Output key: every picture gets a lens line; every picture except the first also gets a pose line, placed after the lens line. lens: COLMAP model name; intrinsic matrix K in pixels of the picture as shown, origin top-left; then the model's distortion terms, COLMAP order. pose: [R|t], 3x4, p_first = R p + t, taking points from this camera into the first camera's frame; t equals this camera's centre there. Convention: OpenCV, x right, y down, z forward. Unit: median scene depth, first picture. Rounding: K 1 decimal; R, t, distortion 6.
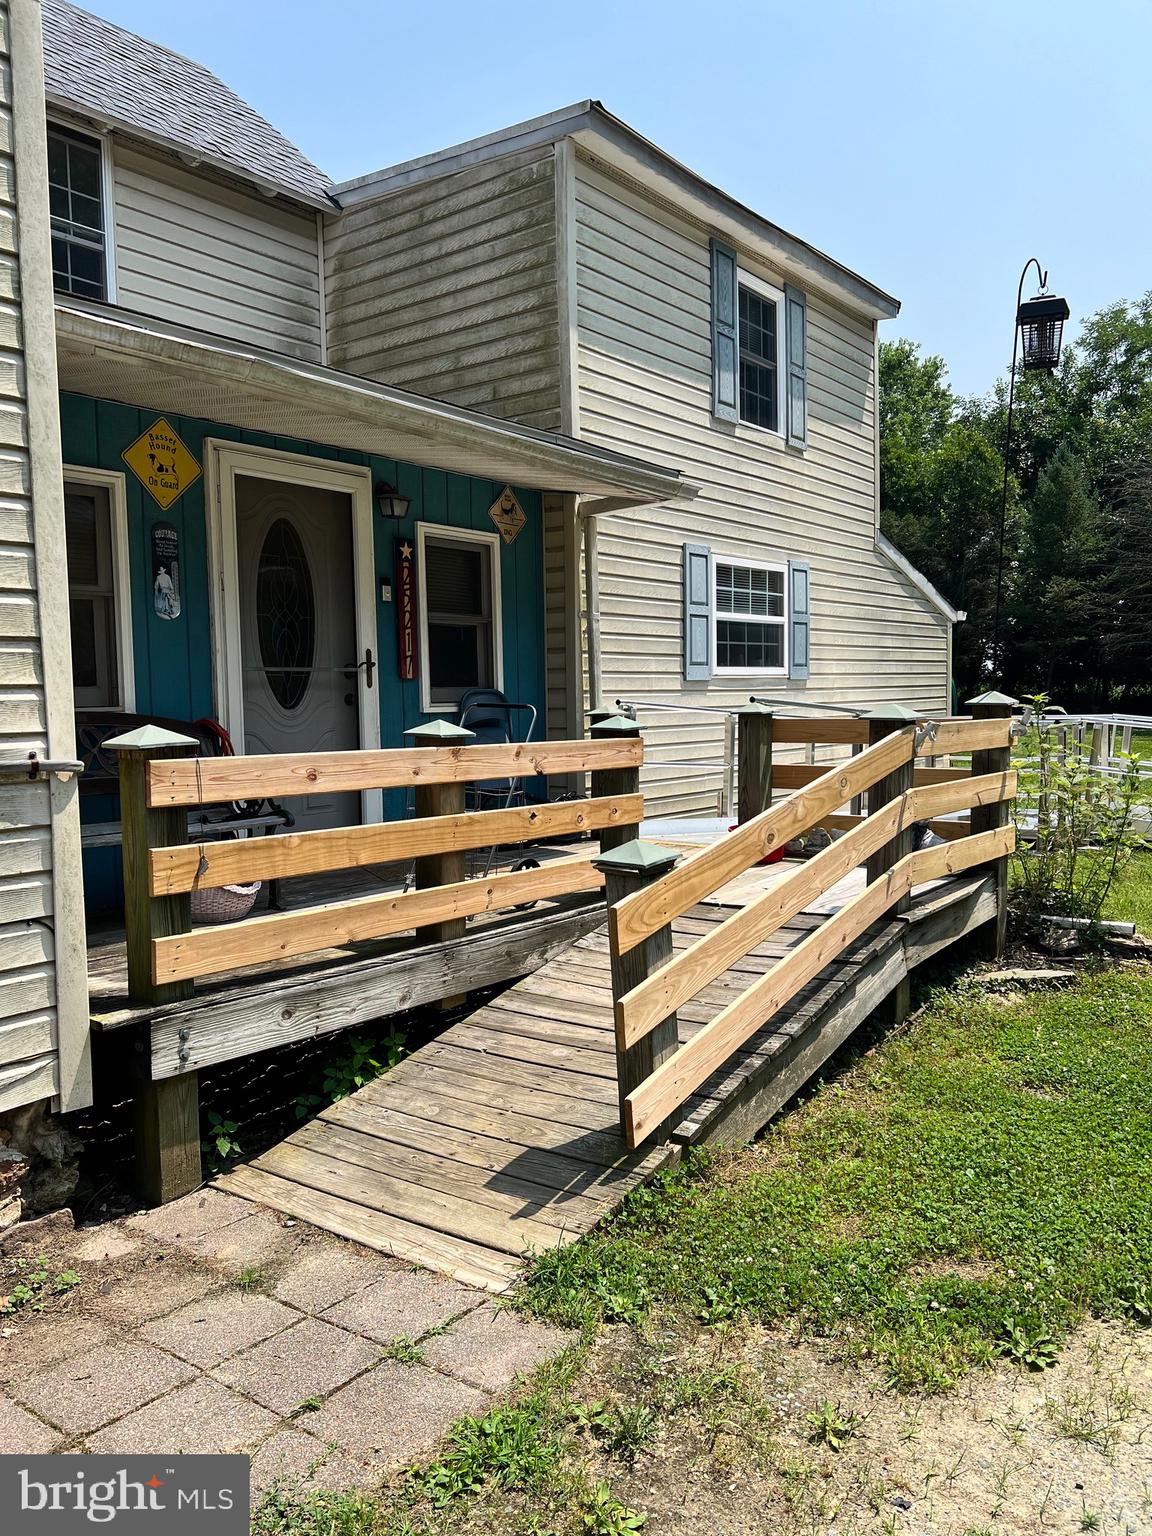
lens RADIAL K [[1149.6, 0, 568.6], [0, 1149.6, 769.8], [0, 0, 1]] dist [0.072581, -0.092600]
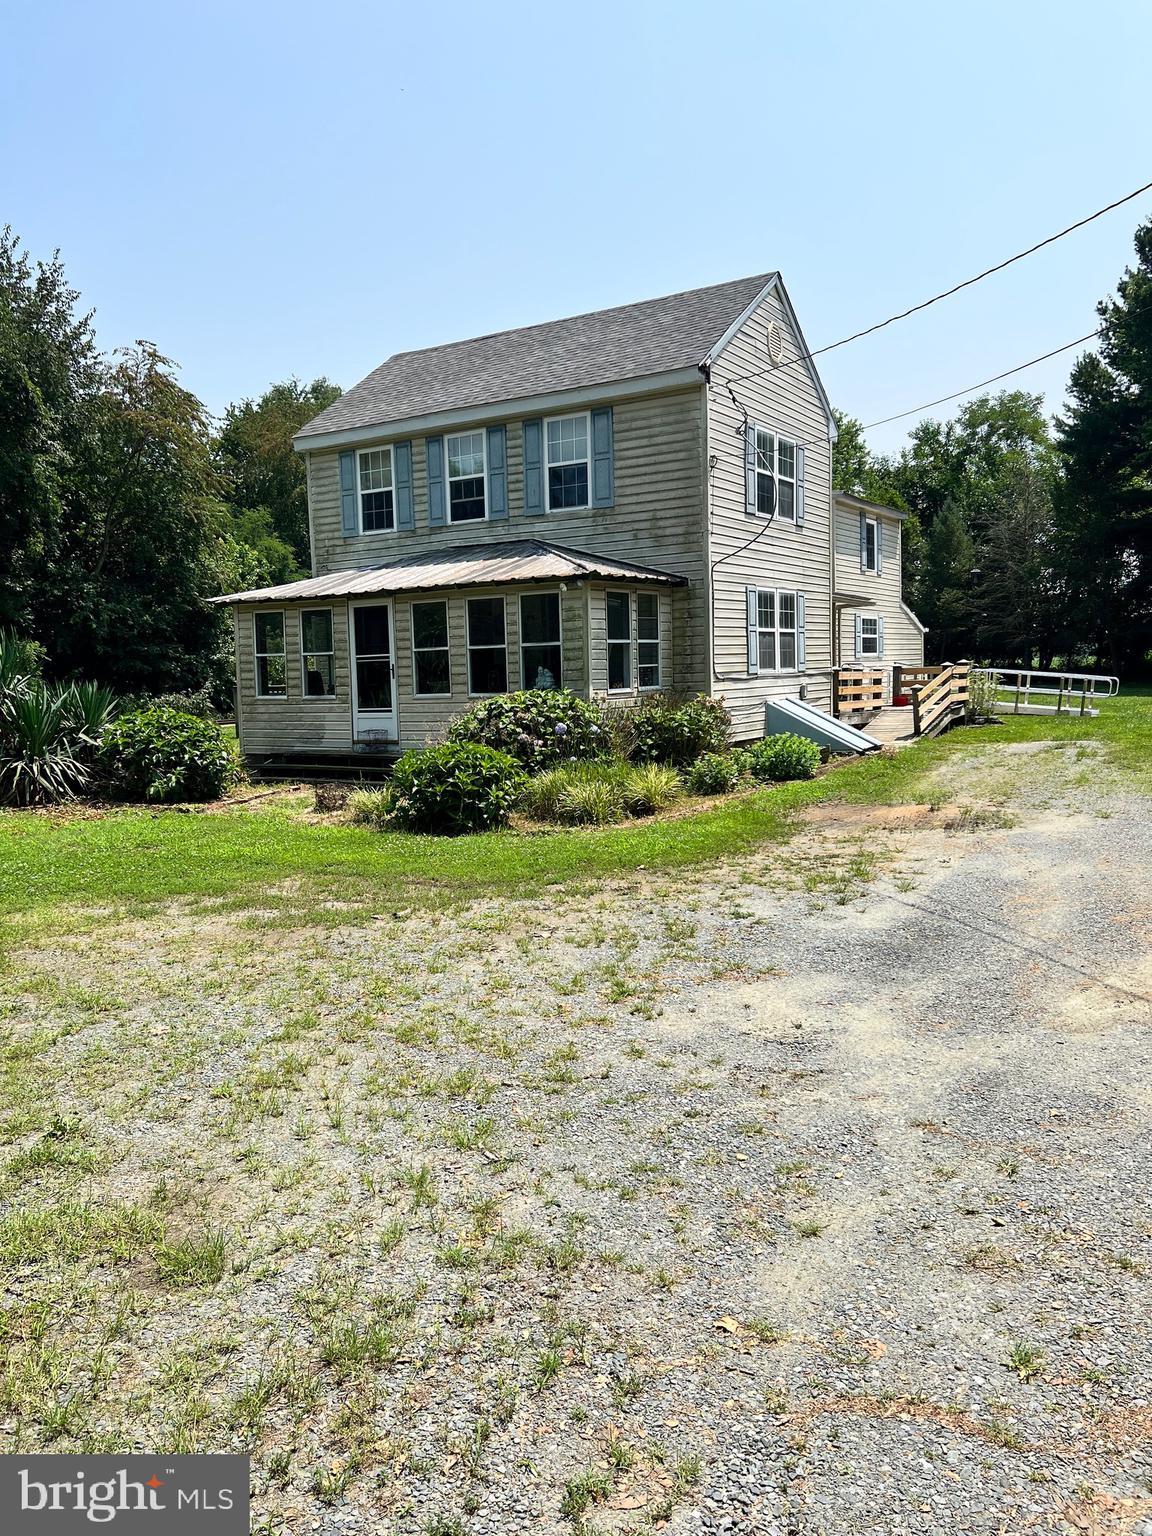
lens RADIAL K [[1149.6, 0, 542.5], [0, 1149.6, 783.7], [0, 0, 1]] dist [0.072581, -0.092600]
pose [[0.996532, -0.021037, 0.080503, -0.249091], [0.018653, 0.999368, 0.030249, 0.037583], [-0.081089, -0.028643, 0.996295, -0.508364]]
